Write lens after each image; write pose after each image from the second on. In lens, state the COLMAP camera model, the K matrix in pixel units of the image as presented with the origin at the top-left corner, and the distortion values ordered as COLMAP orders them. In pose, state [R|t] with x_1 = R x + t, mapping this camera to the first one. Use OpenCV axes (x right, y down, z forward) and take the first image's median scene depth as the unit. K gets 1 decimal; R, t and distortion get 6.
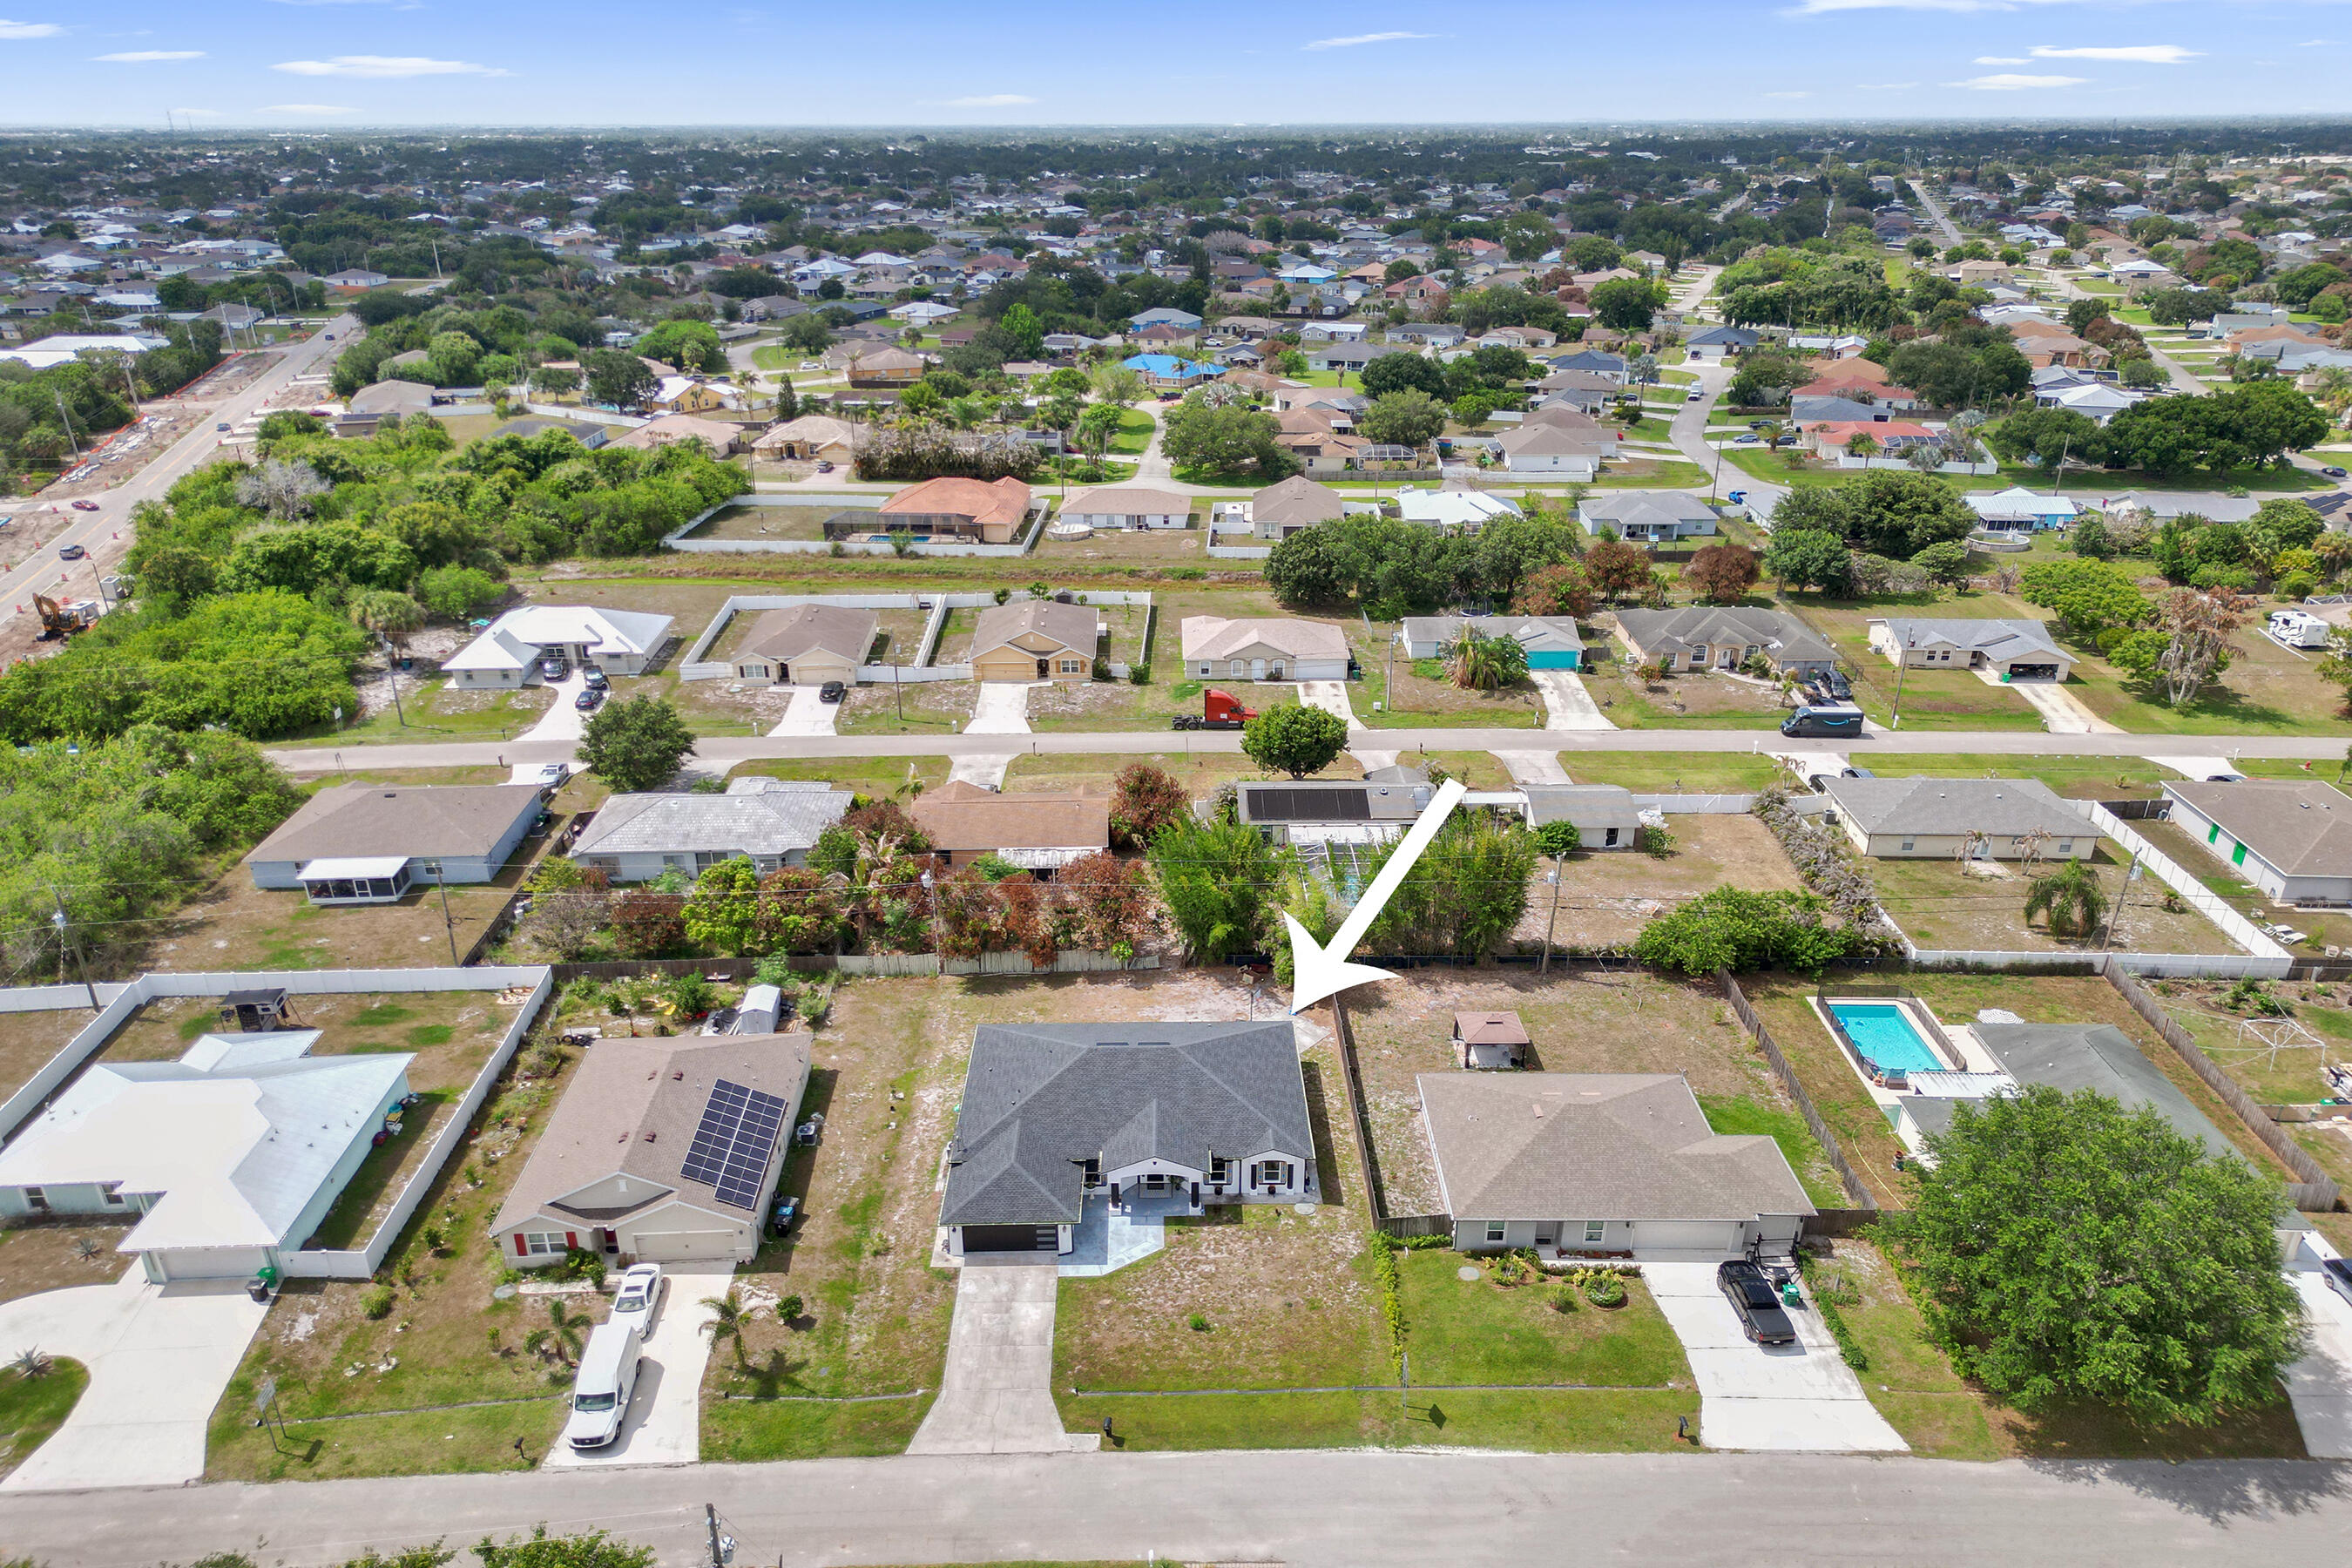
lens RADIAL K [[1641.5, 0, 1178.0], [0, 1641.5, 854.4], [0, 0, 1]] dist [0.072424, -0.078316]
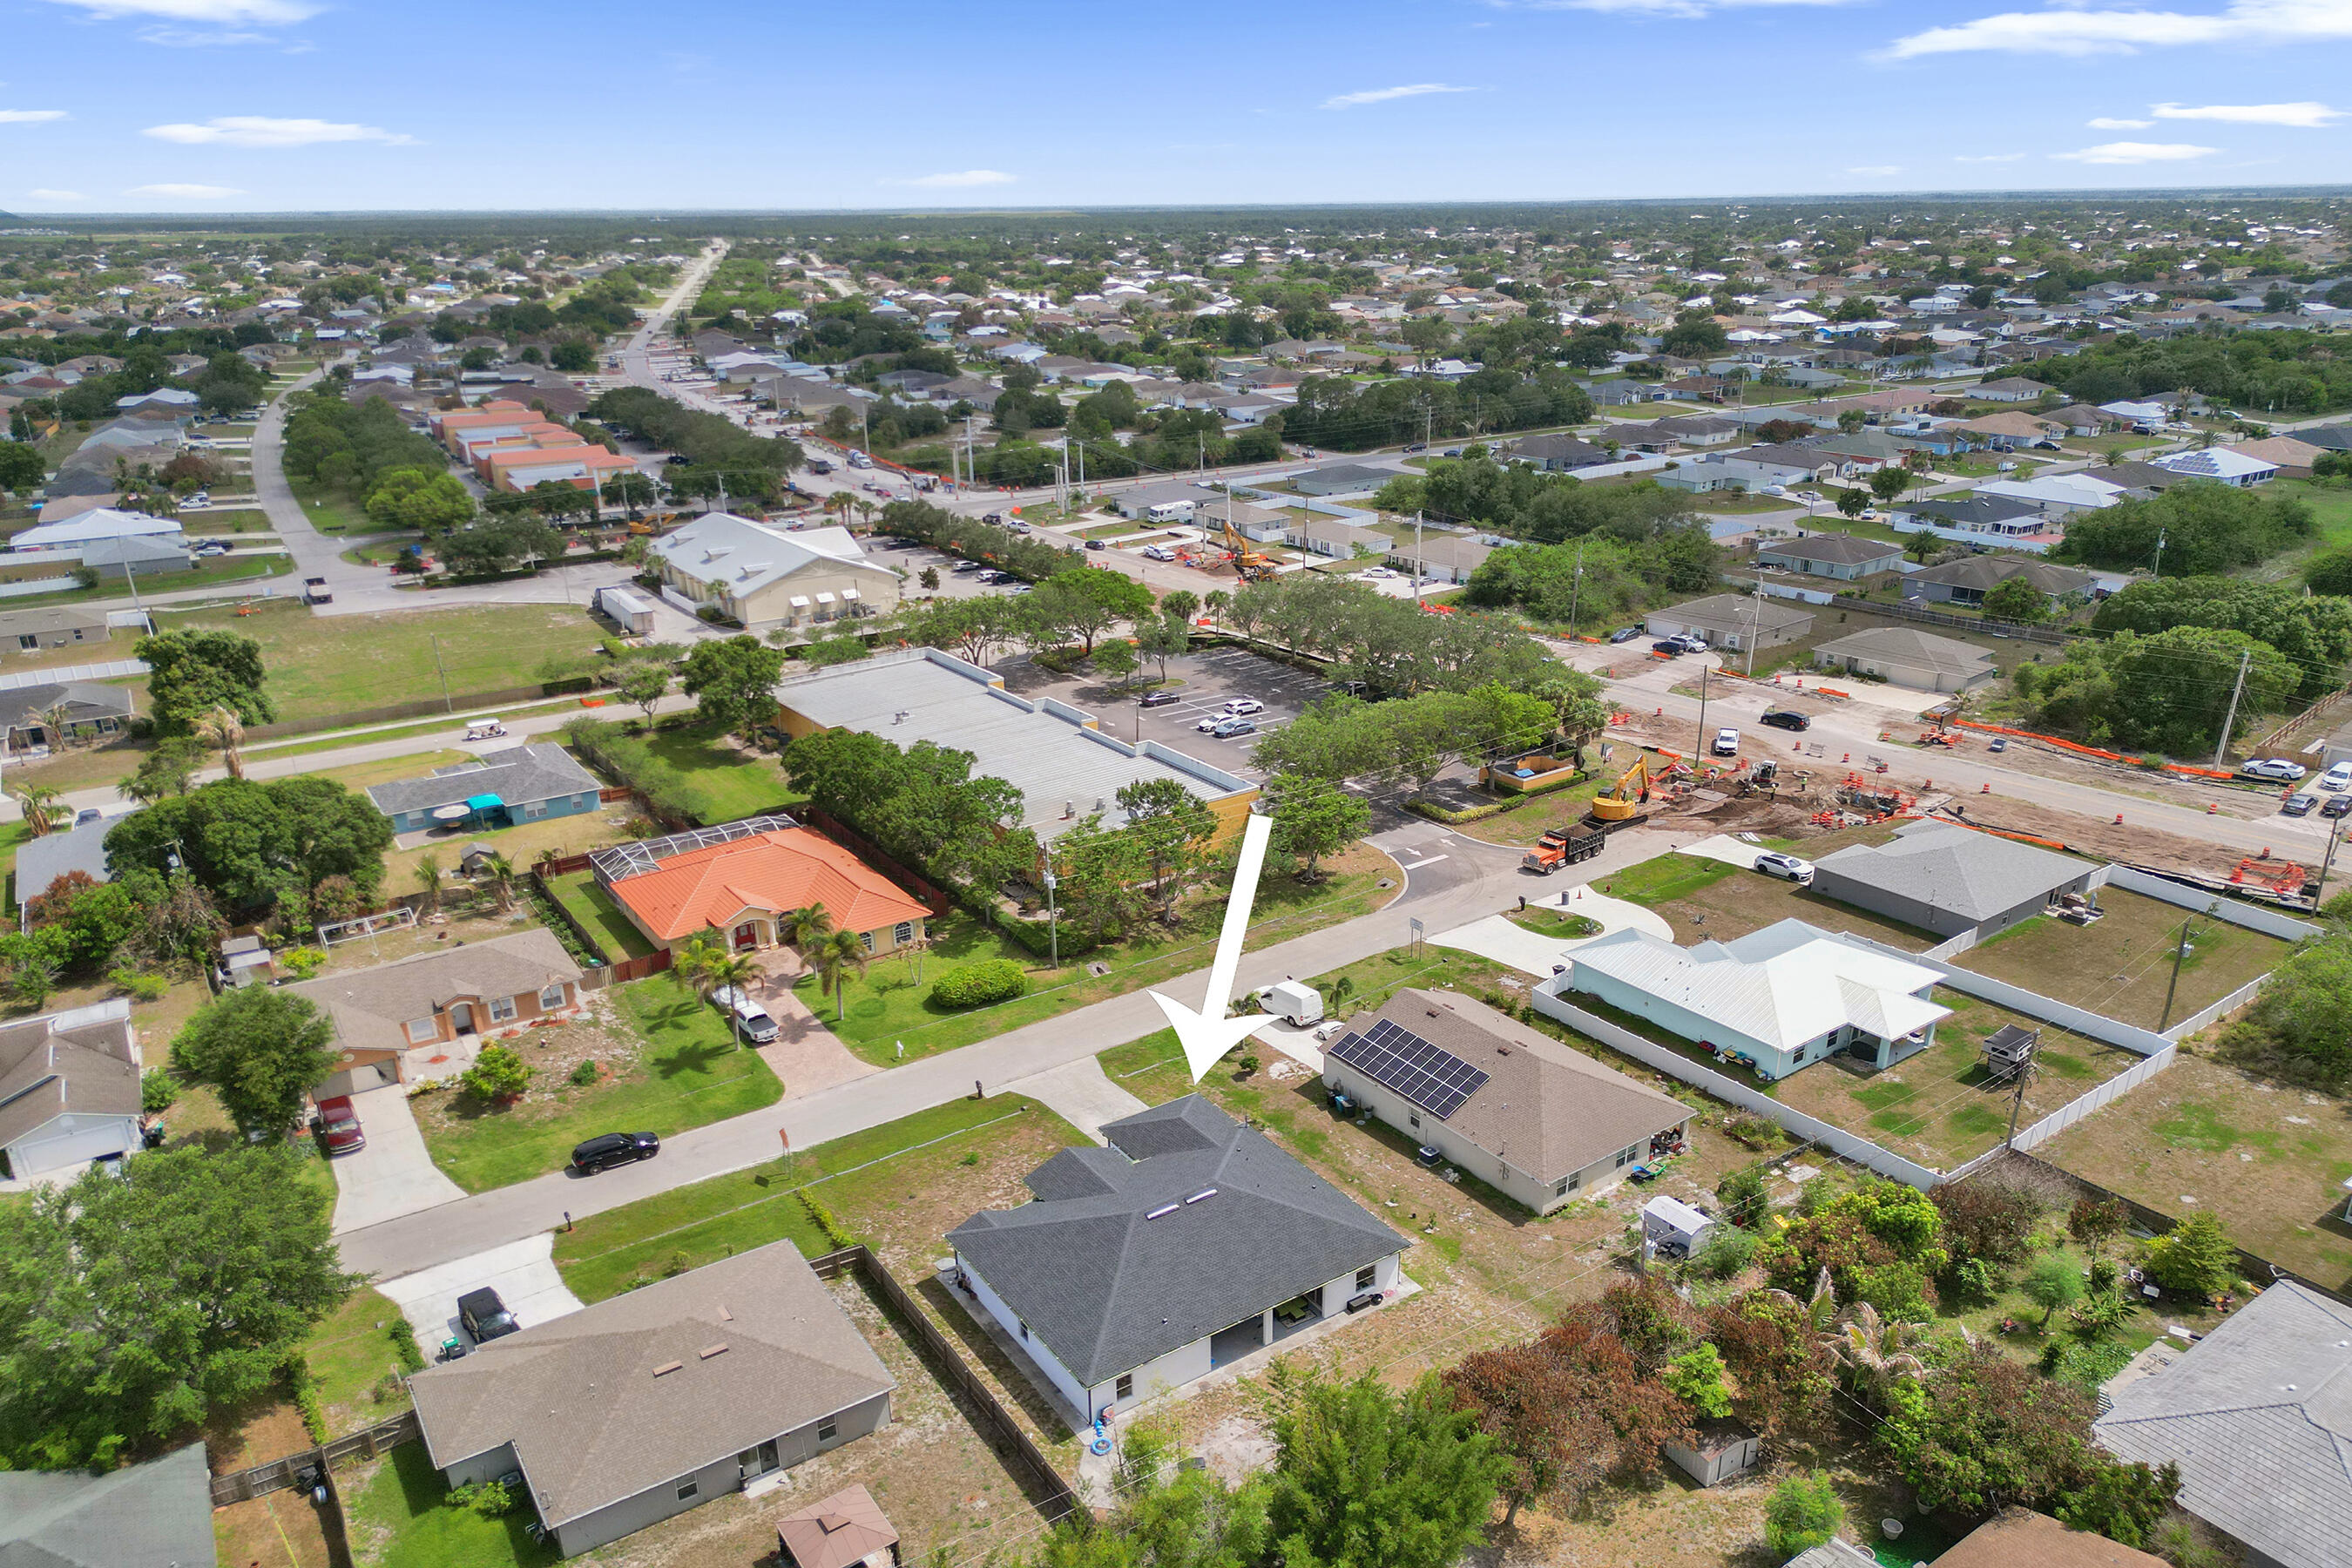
lens RADIAL K [[1641.5, 0, 1178.0], [0, 1641.5, 854.4], [0, 0, 1]] dist [0.072424, -0.078316]
pose [[-0.838516, 0.213040, -0.501502, 0.236467], [-0.204075, 0.730613, 0.651581, -0.374396], [0.505217, 0.648705, -0.569155, 0.857798]]
